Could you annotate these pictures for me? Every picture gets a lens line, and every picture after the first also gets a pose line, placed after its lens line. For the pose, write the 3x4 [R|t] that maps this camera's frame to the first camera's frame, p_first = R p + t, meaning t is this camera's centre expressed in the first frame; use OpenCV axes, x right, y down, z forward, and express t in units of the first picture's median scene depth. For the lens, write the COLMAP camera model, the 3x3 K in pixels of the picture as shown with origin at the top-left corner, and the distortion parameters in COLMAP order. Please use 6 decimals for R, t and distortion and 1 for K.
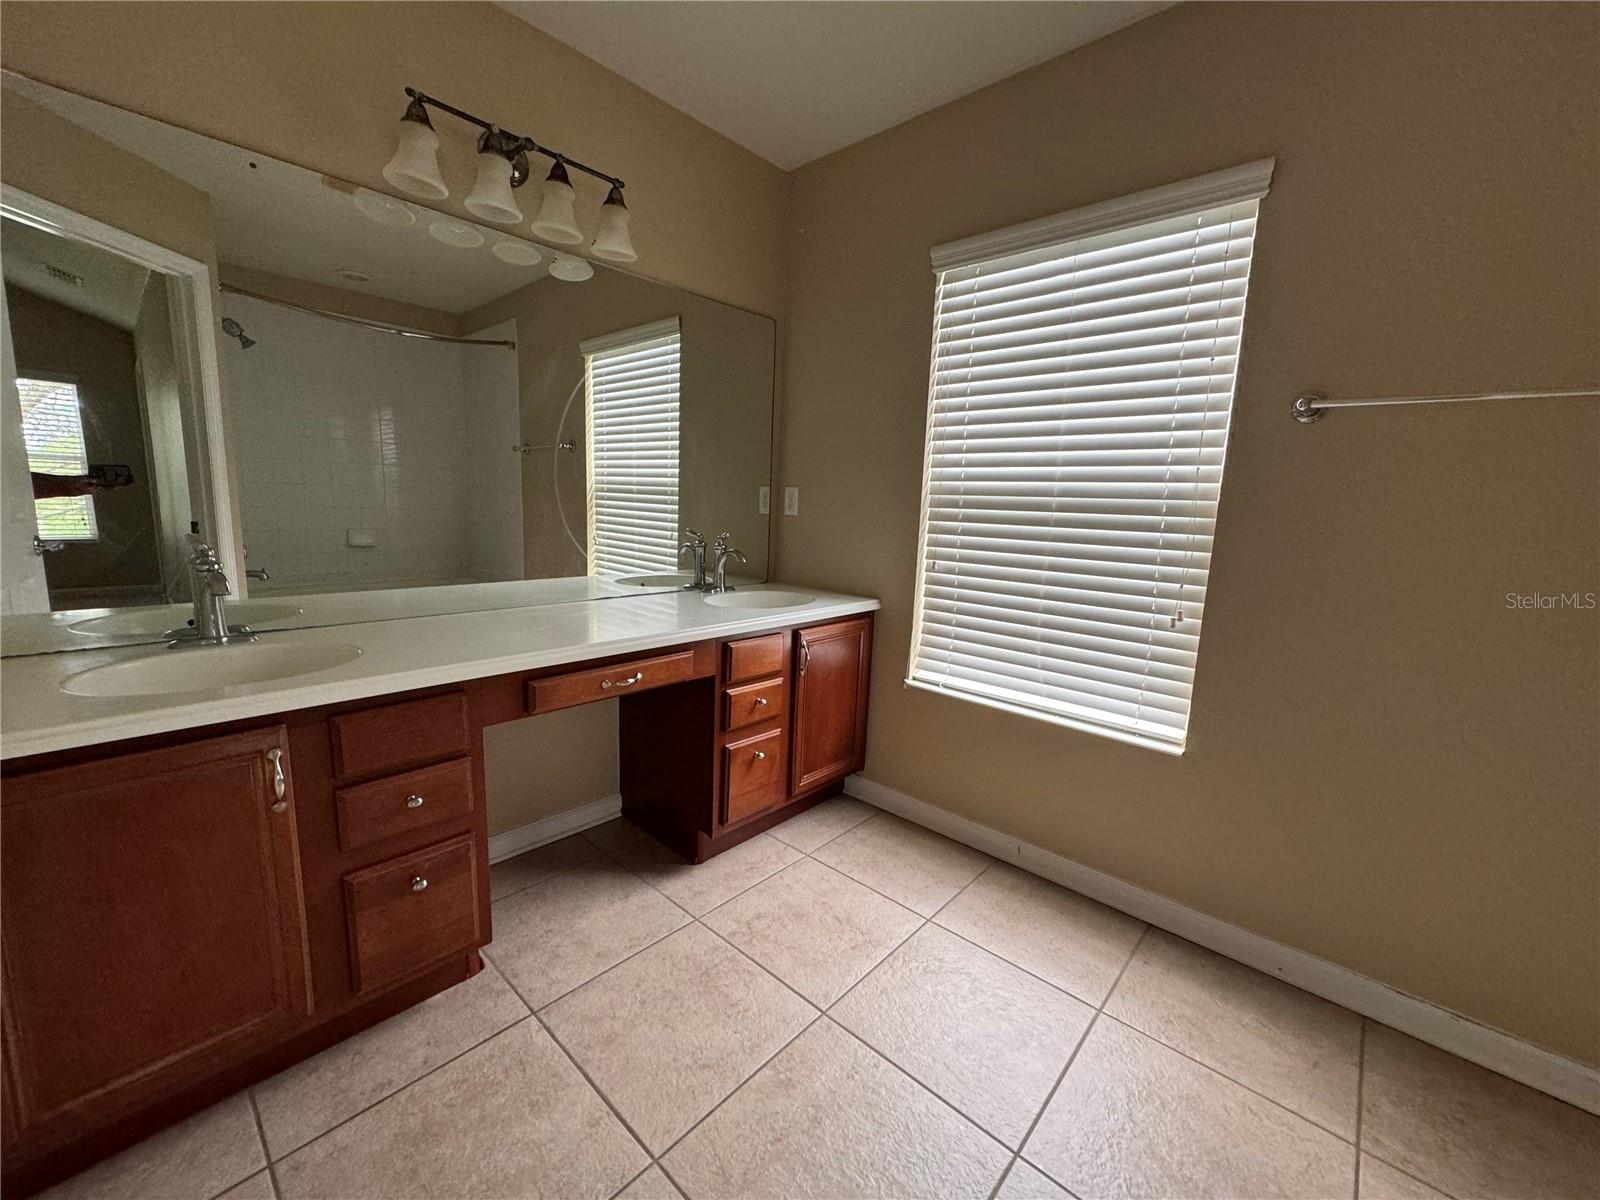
lens RADIAL K [[635.5, 0, 800.0], [0, 635.5, 600.0], [0, 0, 1]] dist [0.001459, -0.000471]
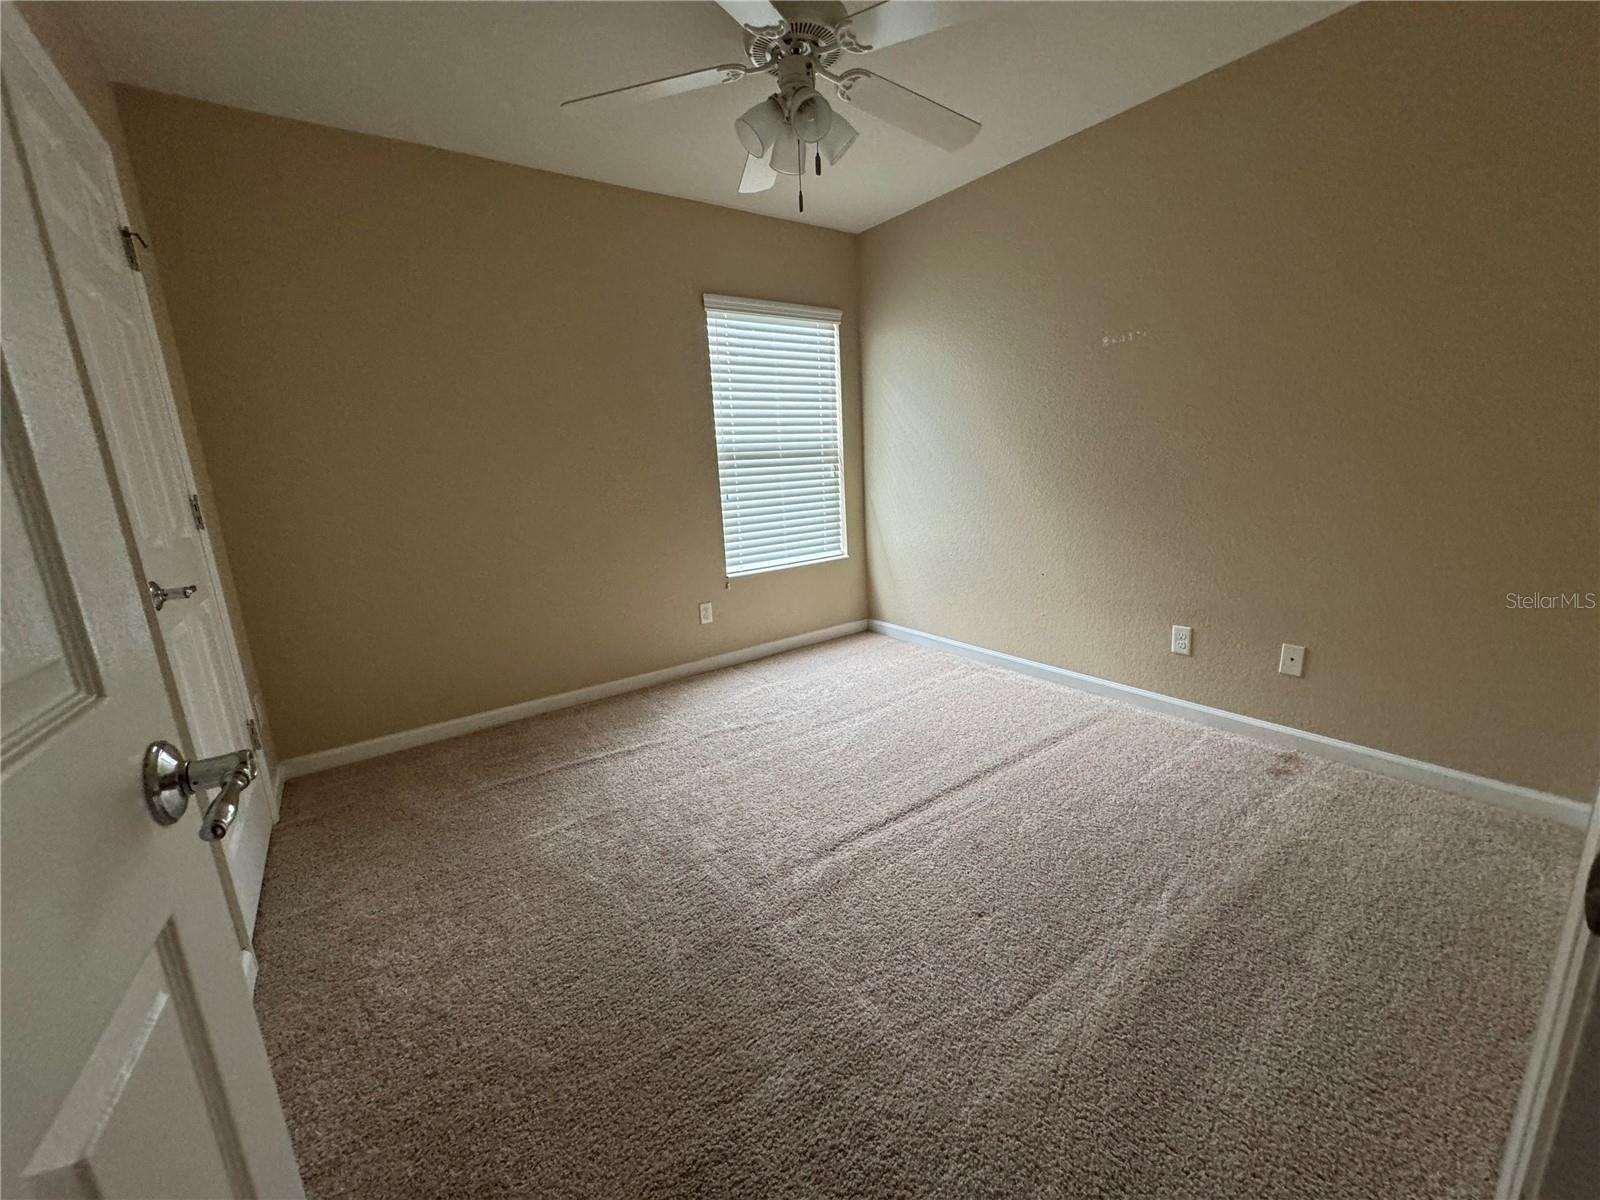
lens RADIAL K [[635.5, 0, 800.0], [0, 635.5, 600.0], [0, 0, 1]] dist [0.001459, -0.000471]
pose [[0.207056, -0.262125, 0.942559, -1.436596], [0.202143, 0.954111, 0.220932, -0.135987], [-0.957218, 0.144786, 0.250542, 0.503120]]
